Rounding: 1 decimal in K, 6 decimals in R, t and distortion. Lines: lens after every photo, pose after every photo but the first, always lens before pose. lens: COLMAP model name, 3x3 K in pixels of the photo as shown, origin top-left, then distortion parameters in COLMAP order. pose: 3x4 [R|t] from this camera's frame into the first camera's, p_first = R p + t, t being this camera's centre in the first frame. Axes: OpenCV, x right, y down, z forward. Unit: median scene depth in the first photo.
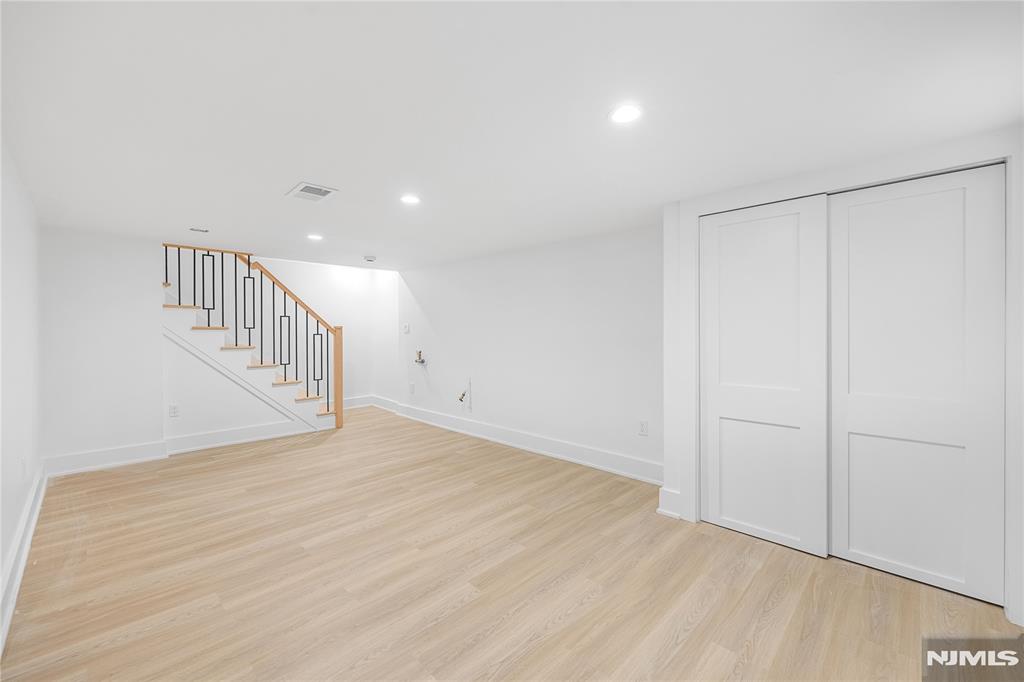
lens RADIAL K [[418.8, 0, 514.0], [0, 418.8, 334.6], [0, 0, 1]] dist [-0.001677, -0.000154]
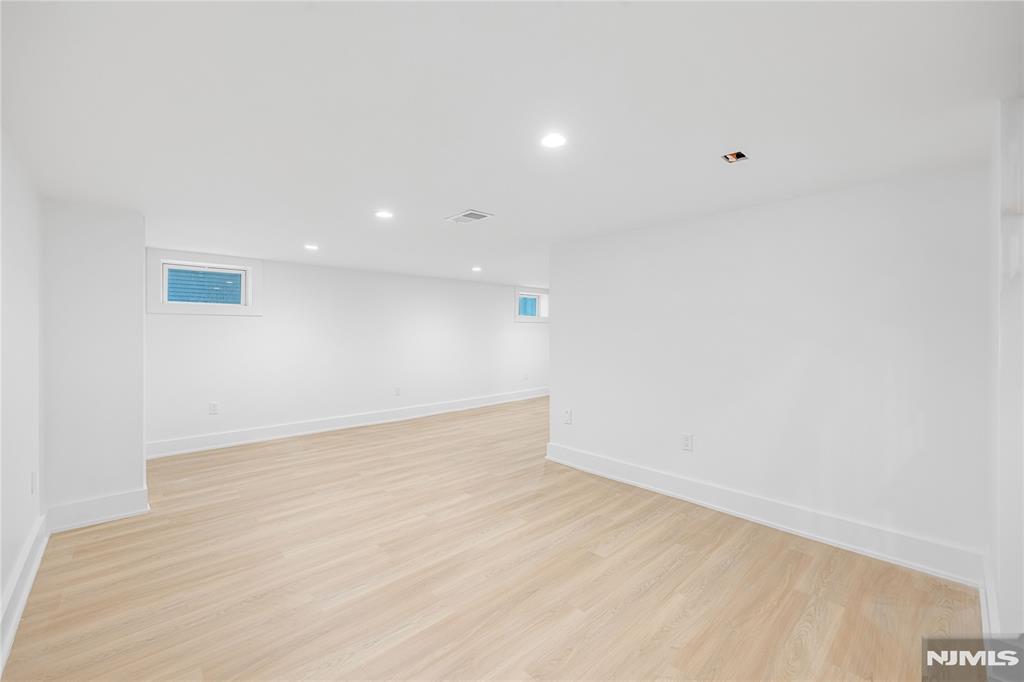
lens RADIAL K [[423.2, 0, 506.1], [0, 423.2, 336.4], [0, 0, 1]] dist [0.000333, 0.000125]
pose [[-0.998132, 0.001100, 0.061082, -0.628518], [0.002010, 0.999888, 0.014844, -0.021729], [-0.061059, 0.014939, -0.998022, 2.084089]]
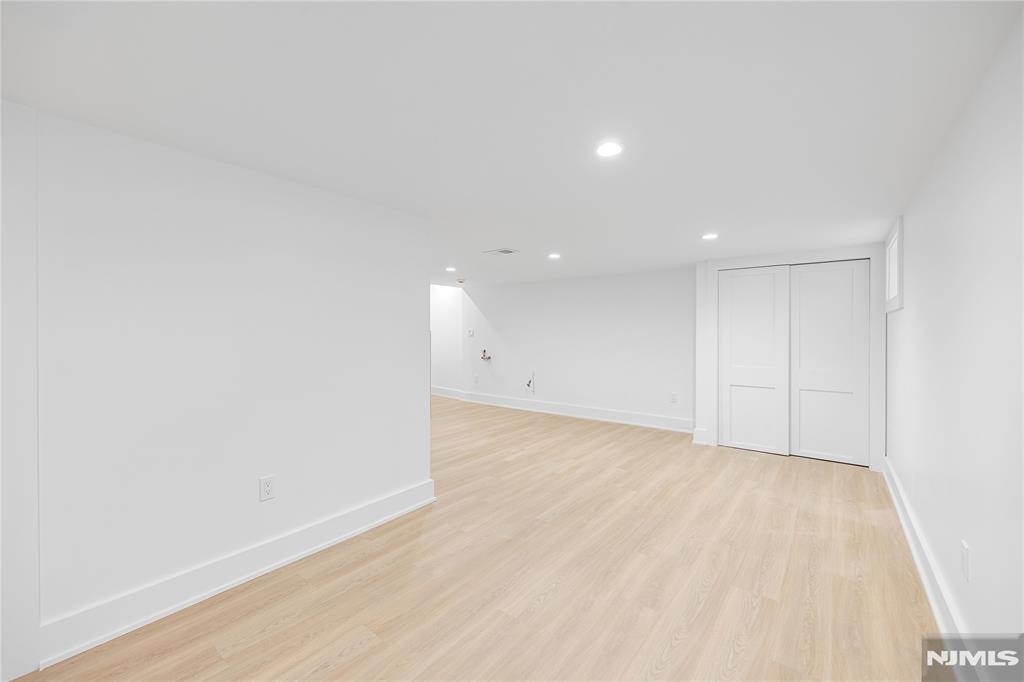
lens RADIAL K [[423.2, 0, 506.1], [0, 423.2, 336.4], [0, 0, 1]] dist [0.000333, 0.000125]
pose [[0.994545, 0.003510, 0.104246, -0.612515], [-0.003263, 0.999991, -0.002541, -0.000277], [-0.104254, 0.002187, 0.994548, -0.652643]]
